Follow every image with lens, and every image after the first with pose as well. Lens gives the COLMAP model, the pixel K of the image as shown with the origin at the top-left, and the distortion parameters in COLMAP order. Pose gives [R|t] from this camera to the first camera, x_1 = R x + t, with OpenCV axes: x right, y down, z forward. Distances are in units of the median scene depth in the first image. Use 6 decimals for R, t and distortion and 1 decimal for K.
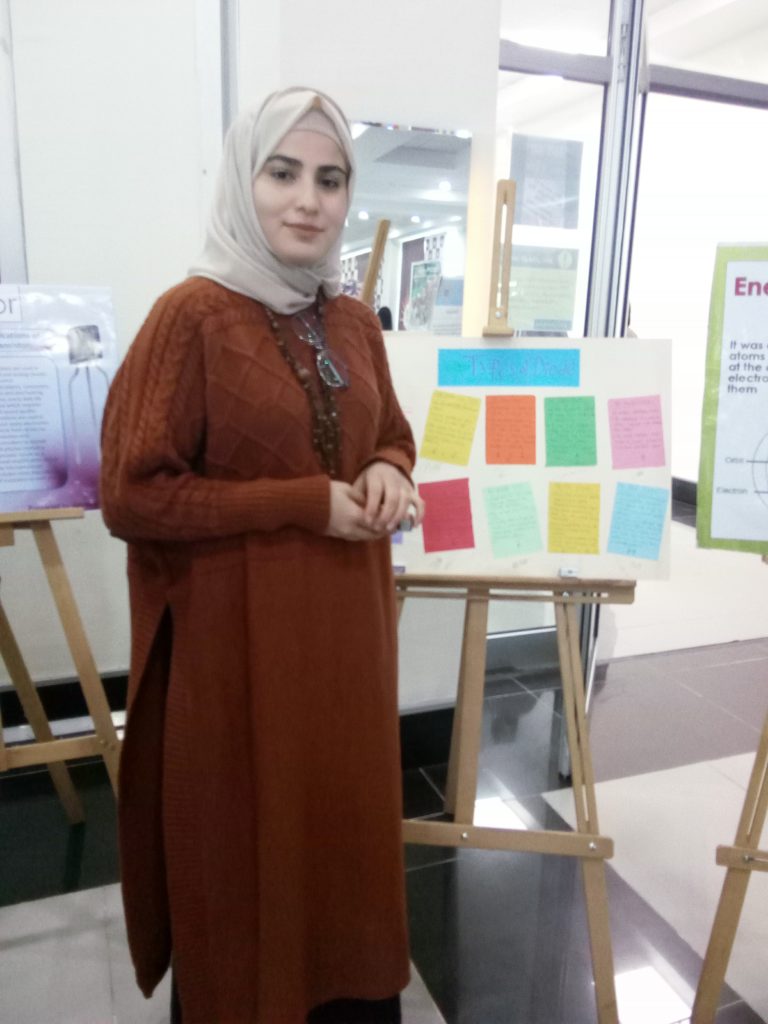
lens RADIAL K [[817.7, 0, 386.1], [0, 817.7, 511.5], [0, 0, 1]] dist [0.020262, -0.000074]
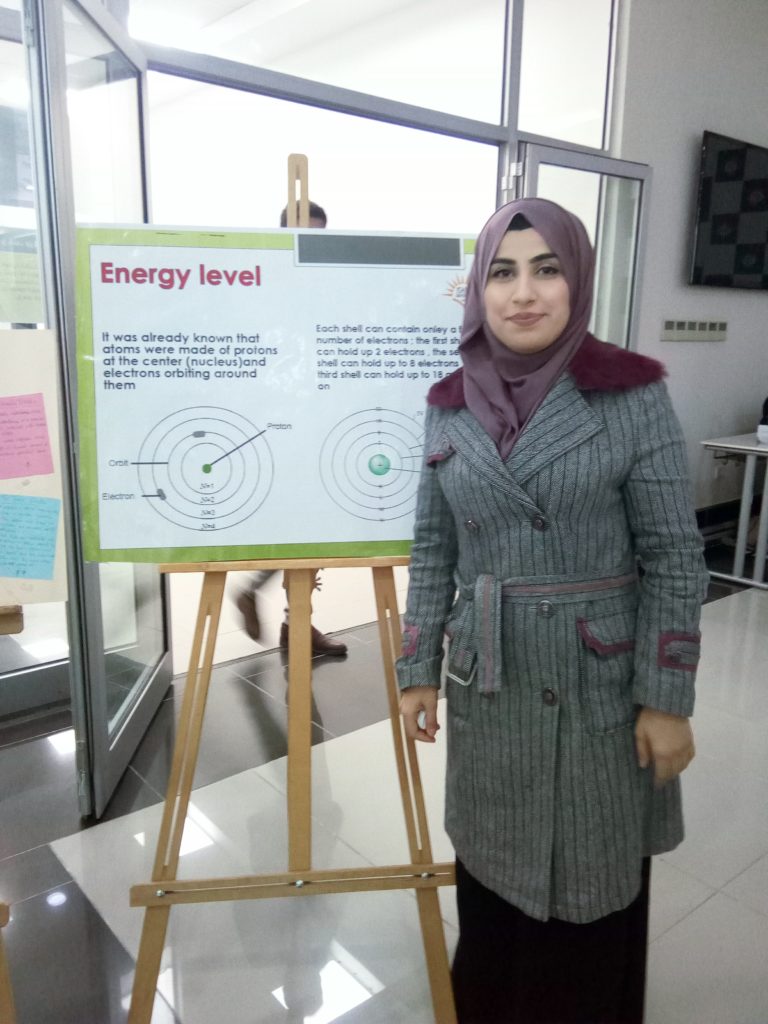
lens RADIAL K [[817.7, 0, 383.7], [0, 817.7, 512.5], [0, 0, 1]] dist [0.020262, -0.000074]
pose [[0.942695, -0.072300, 0.325727, 0.402093], [0.072798, 0.997290, 0.010676, 0.004012], [-0.325616, 0.013648, 0.945404, 0.042716]]
